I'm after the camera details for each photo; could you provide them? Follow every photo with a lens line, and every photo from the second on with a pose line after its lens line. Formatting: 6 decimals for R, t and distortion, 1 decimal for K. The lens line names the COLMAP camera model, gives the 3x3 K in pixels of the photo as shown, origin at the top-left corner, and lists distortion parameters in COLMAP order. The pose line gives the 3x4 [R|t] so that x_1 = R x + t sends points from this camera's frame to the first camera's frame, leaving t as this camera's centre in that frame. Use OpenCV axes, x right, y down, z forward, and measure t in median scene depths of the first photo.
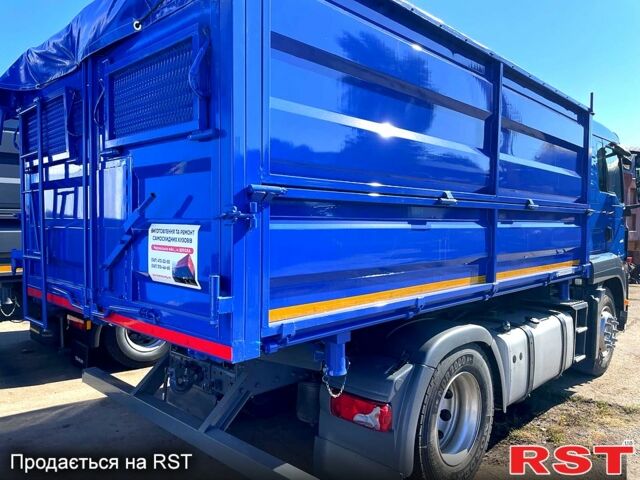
lens RADIAL K [[489.6, 0, 320.0], [0, 489.6, 240.0], [0, 0, 1]] dist [0.078100, -0.121029]
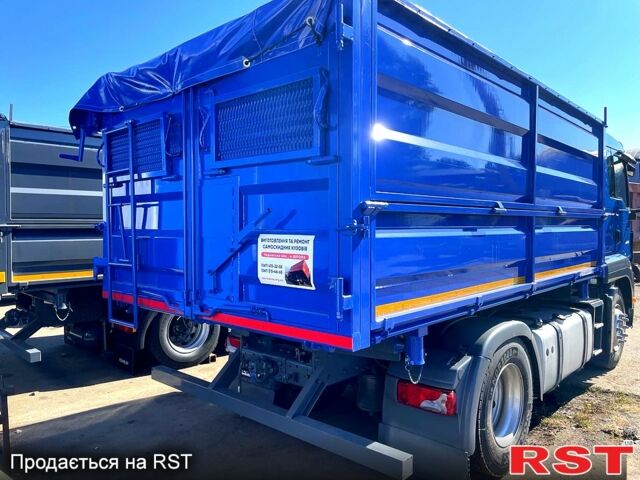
lens RADIAL K [[489.6, 0, 320.0], [0, 489.6, 240.0], [0, 0, 1]] dist [0.078100, -0.121029]
pose [[0.999688, -0.010443, 0.022687, -0.150507], [0.010619, 0.999914, -0.007669, -0.005897], [-0.022605, 0.007907, 0.999713, -0.100371]]
